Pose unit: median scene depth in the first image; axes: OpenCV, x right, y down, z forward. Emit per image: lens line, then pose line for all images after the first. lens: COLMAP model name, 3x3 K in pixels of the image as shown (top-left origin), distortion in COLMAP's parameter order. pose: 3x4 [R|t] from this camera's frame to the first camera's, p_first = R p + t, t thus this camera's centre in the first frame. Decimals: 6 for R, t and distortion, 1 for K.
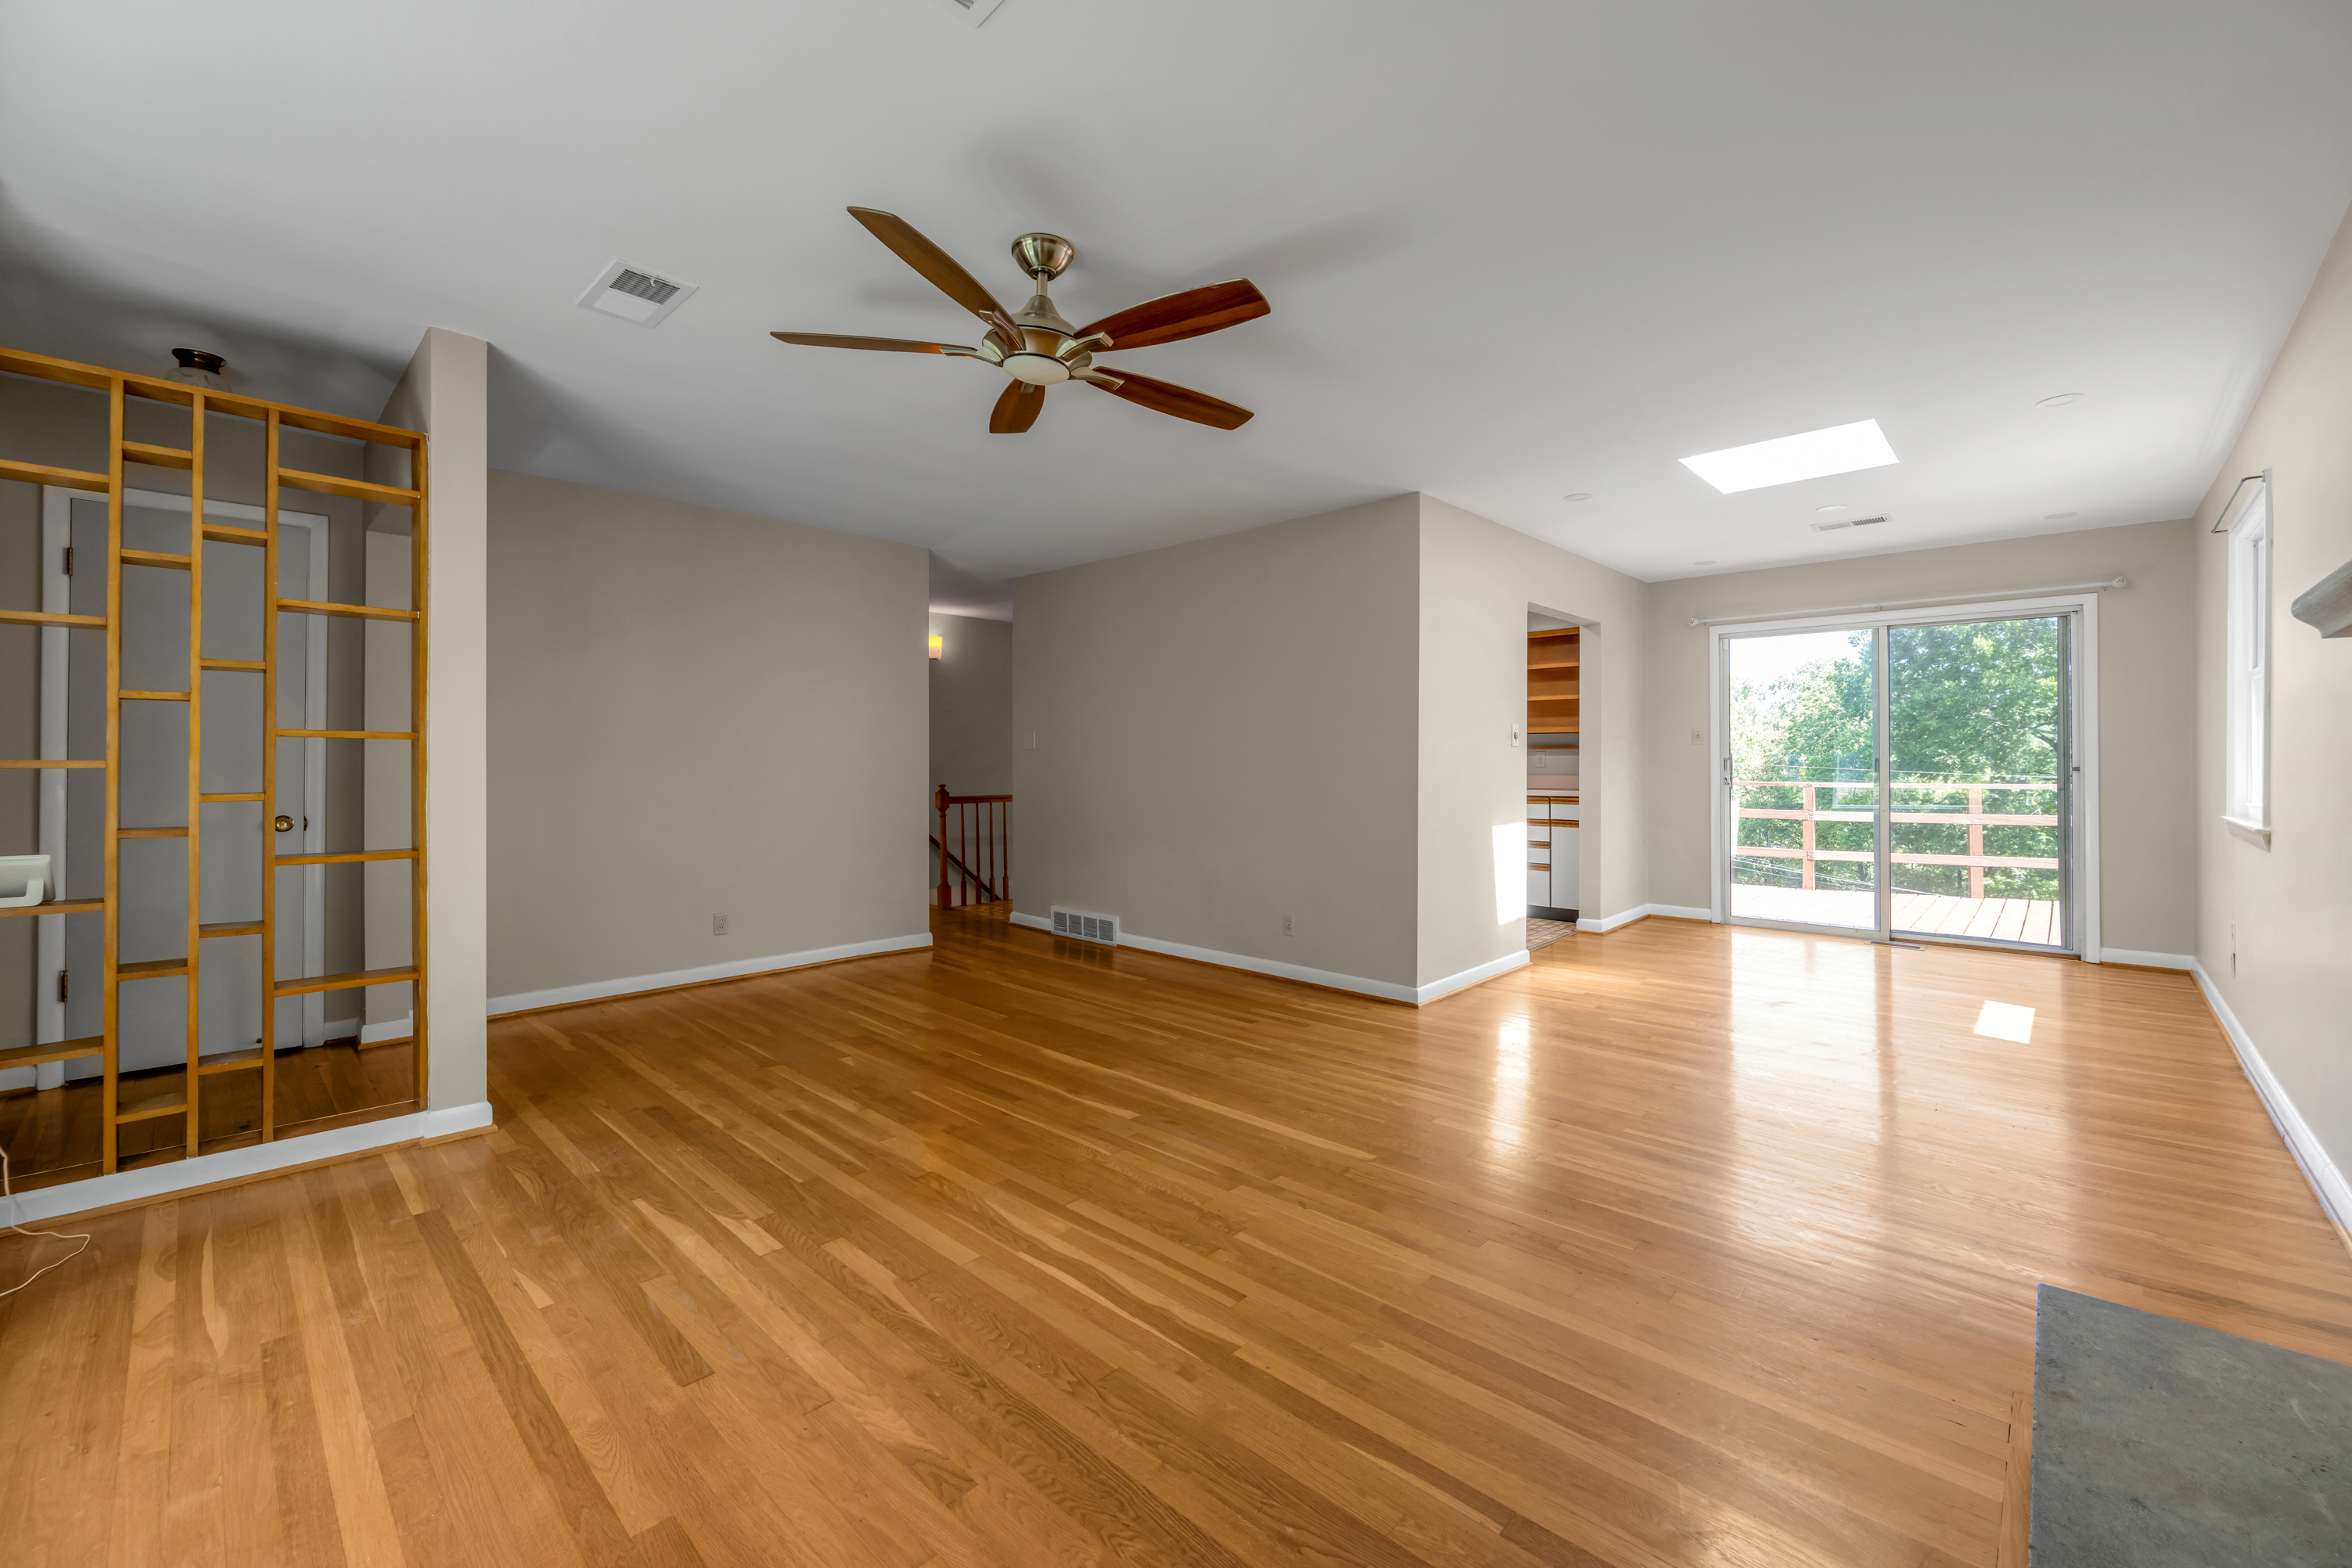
lens RADIAL K [[949.2, 0, 1187.7], [0, 949.2, 763.2], [0, 0, 1]] dist [-0.002955, -0.001111]
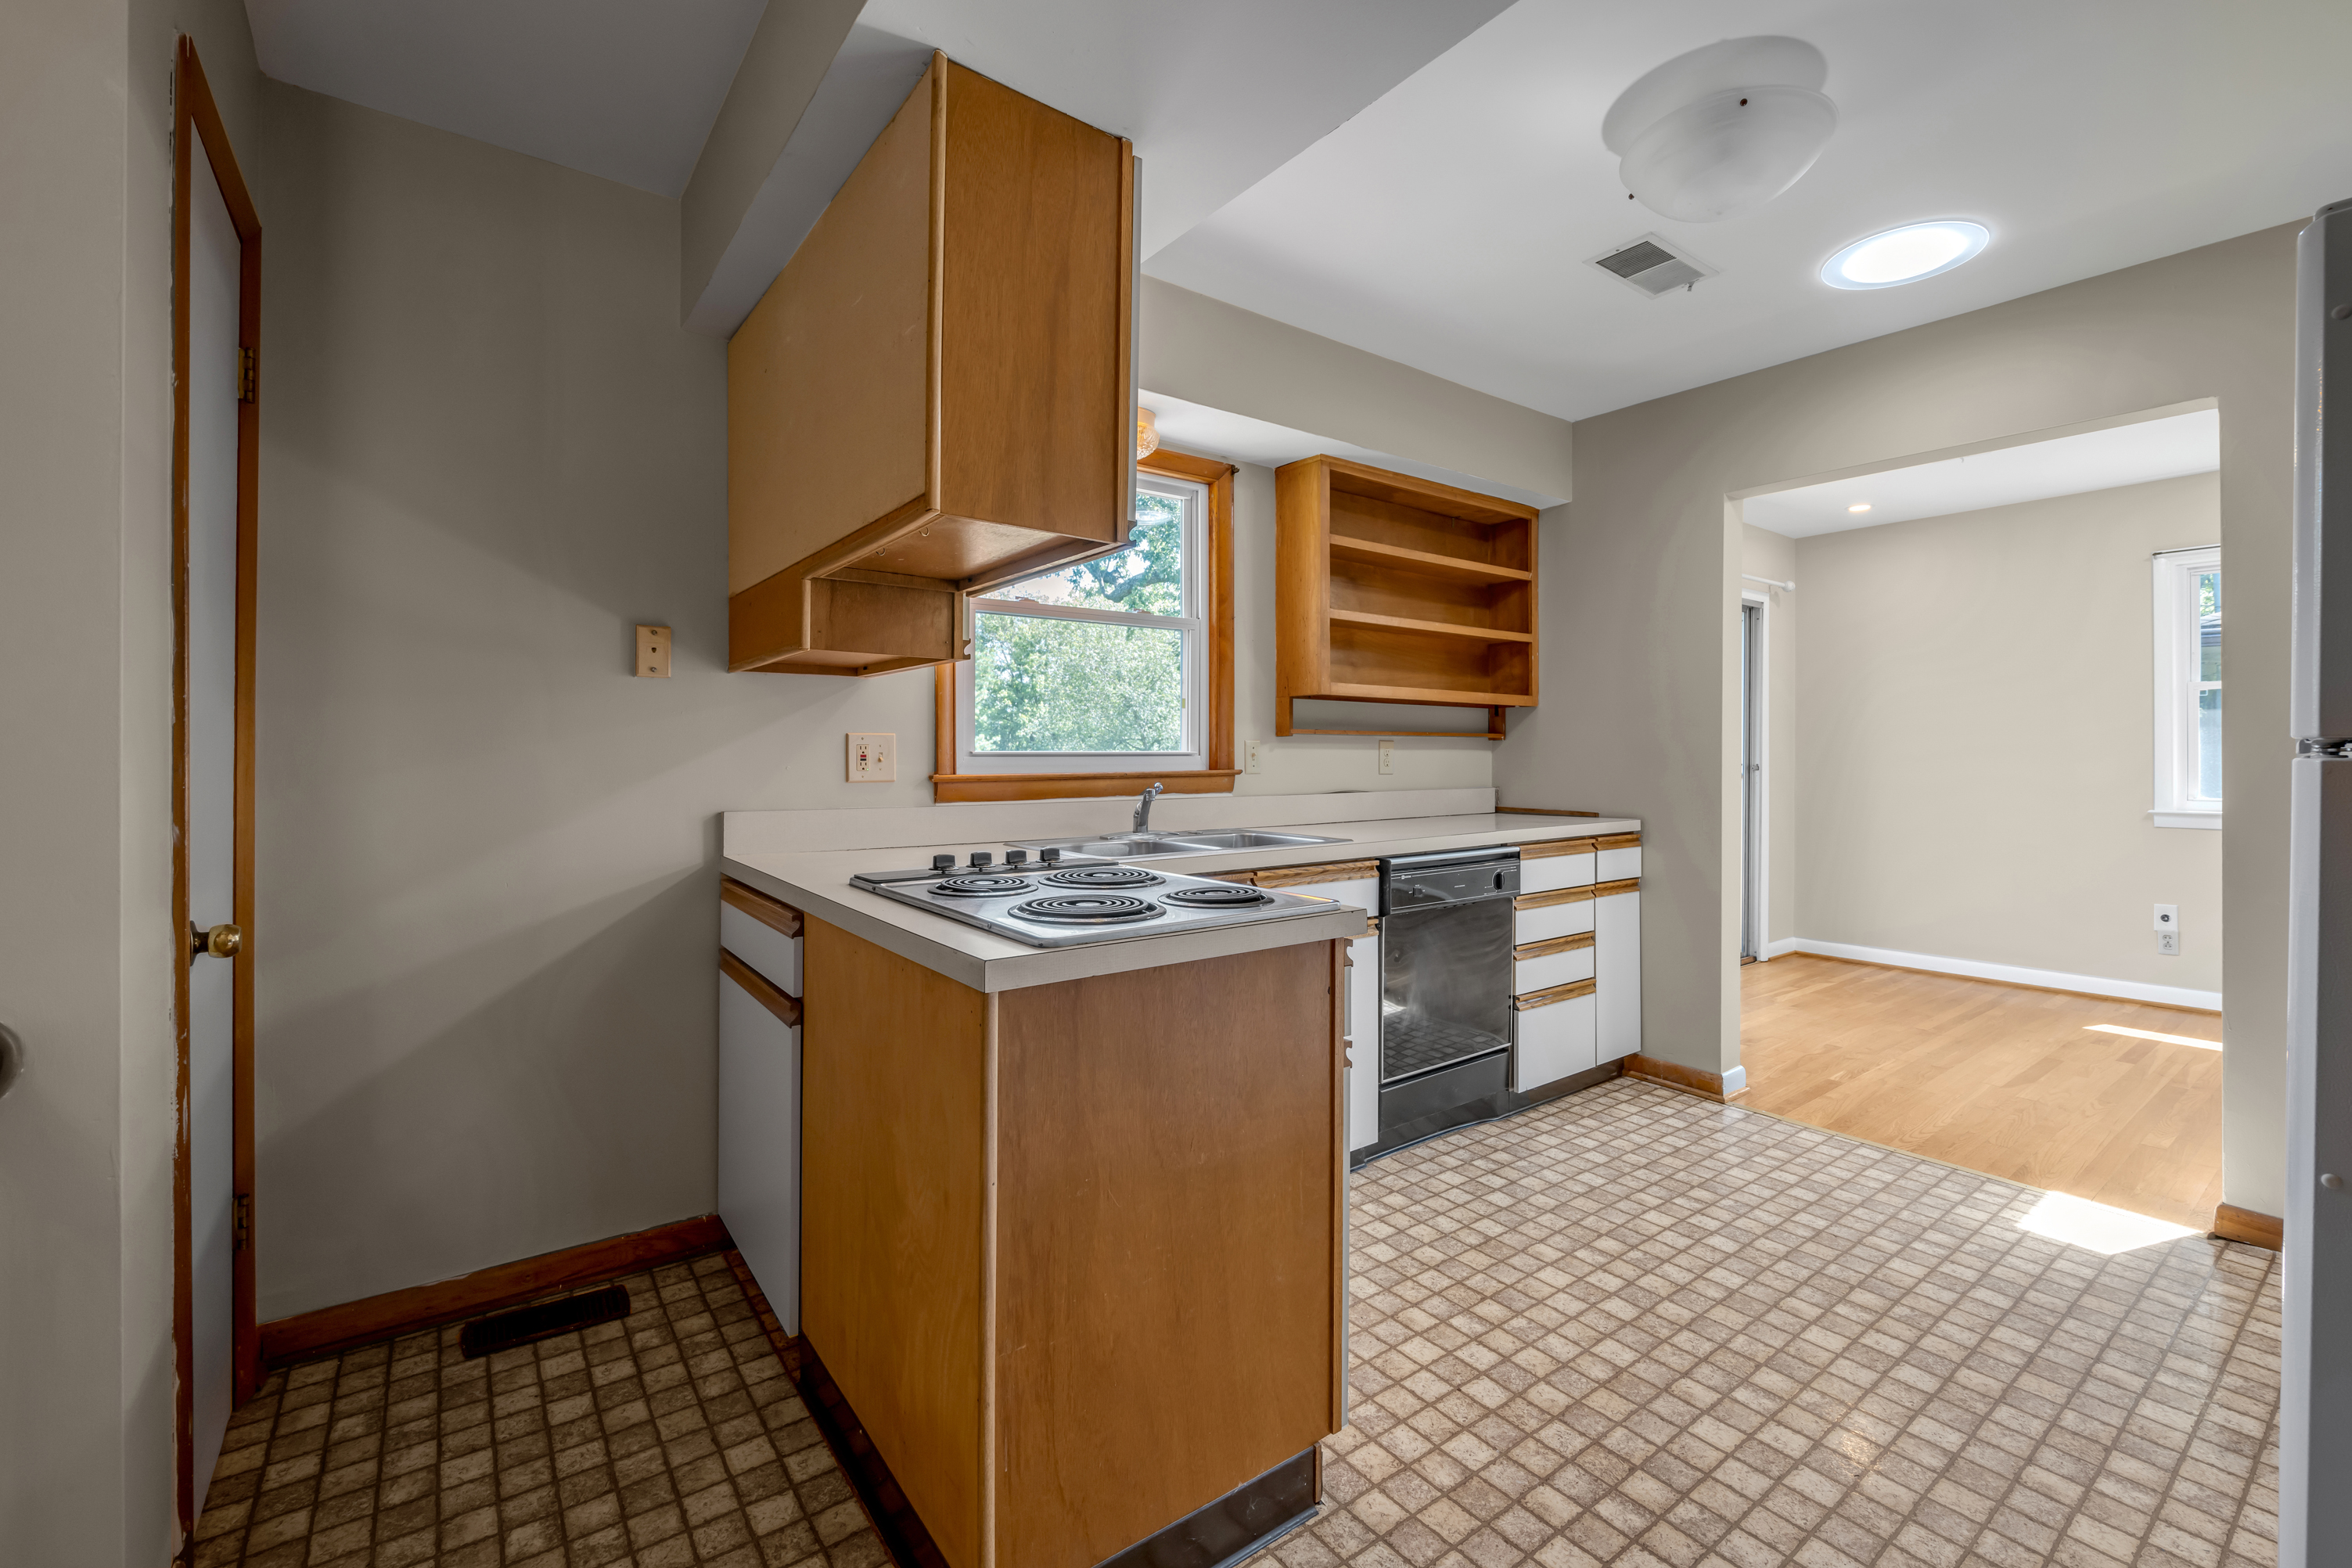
lens RADIAL K [[983.0, 0, 1197.1], [0, 983.0, 743.7], [0, 0, 1]] dist [-0.003011, -0.000748]
pose [[0.179566, 0.017151, 0.983596, -0.155019], [0.002520, 0.999837, -0.017895, -0.002253], [-0.983743, 0.005692, 0.179493, 1.202176]]
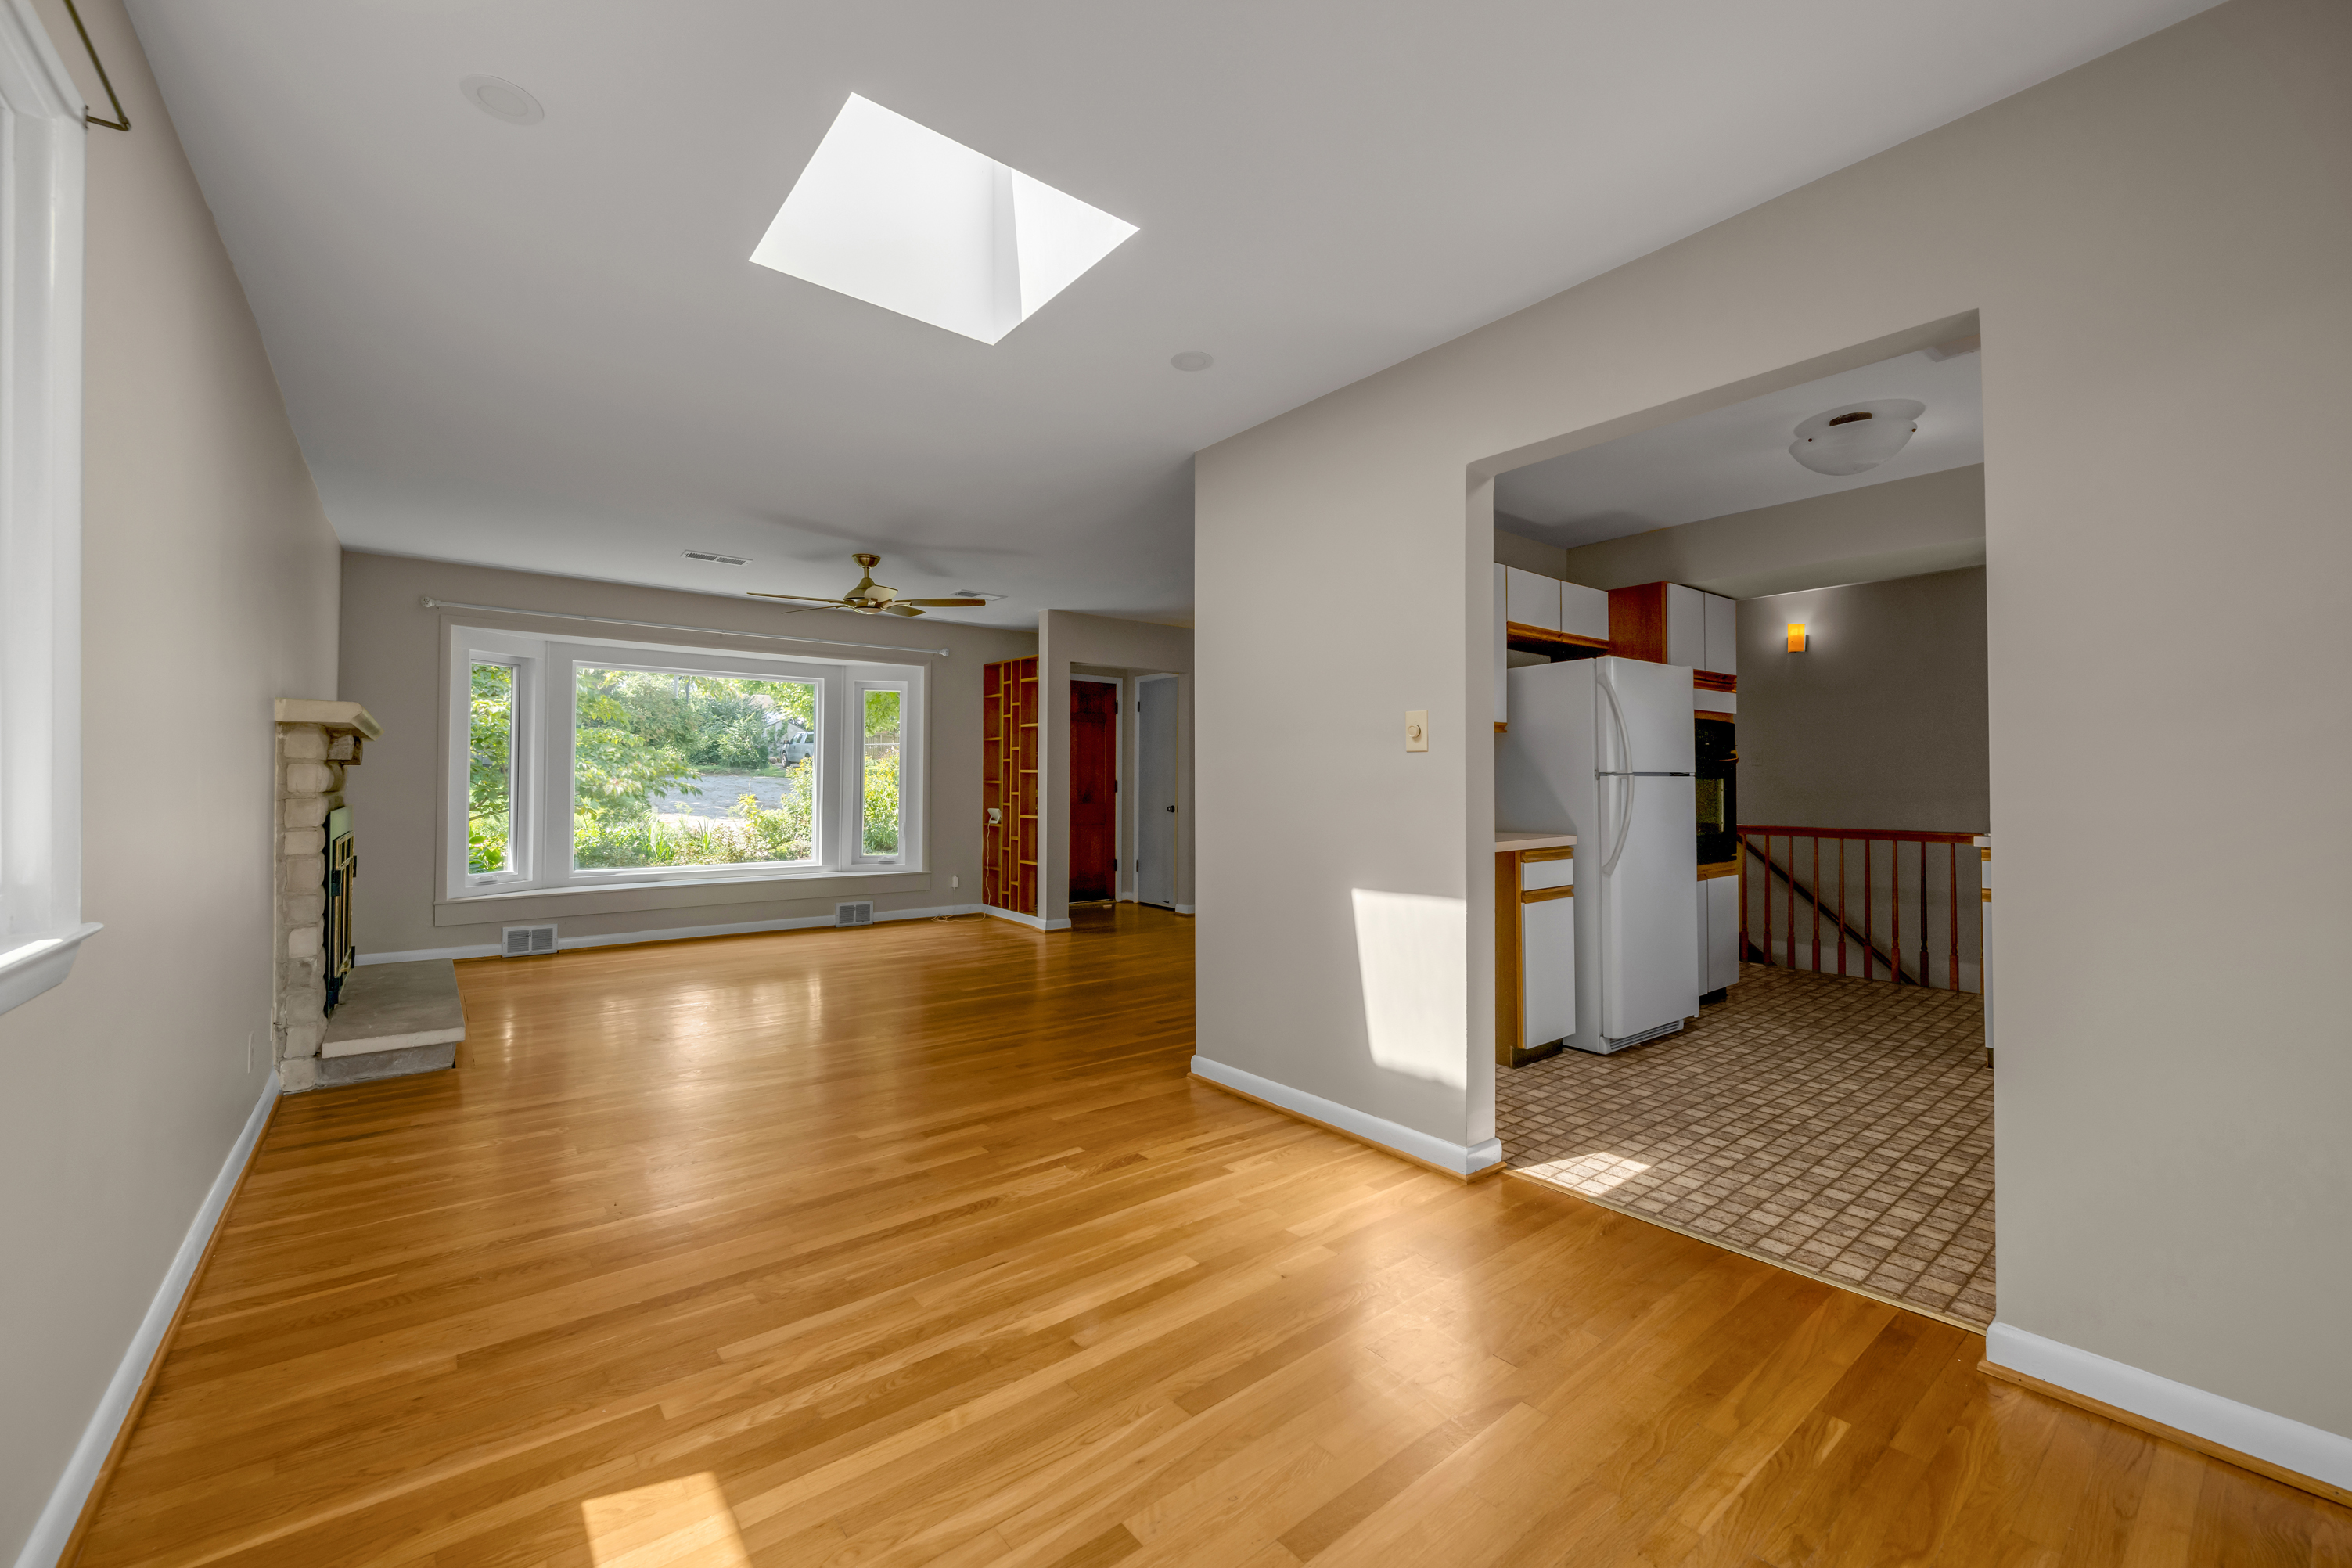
lens RADIAL K [[949.2, 0, 1188.4], [0, 949.2, 784.4], [0, 0, 1]] dist [-0.002955, -0.001111]
pose [[-0.145614, 0.000580, -0.989341, 0.760916], [-0.000996, 0.999999, 0.000733, 0.001404], [0.989341, 0.001092, -0.145614, 0.800947]]
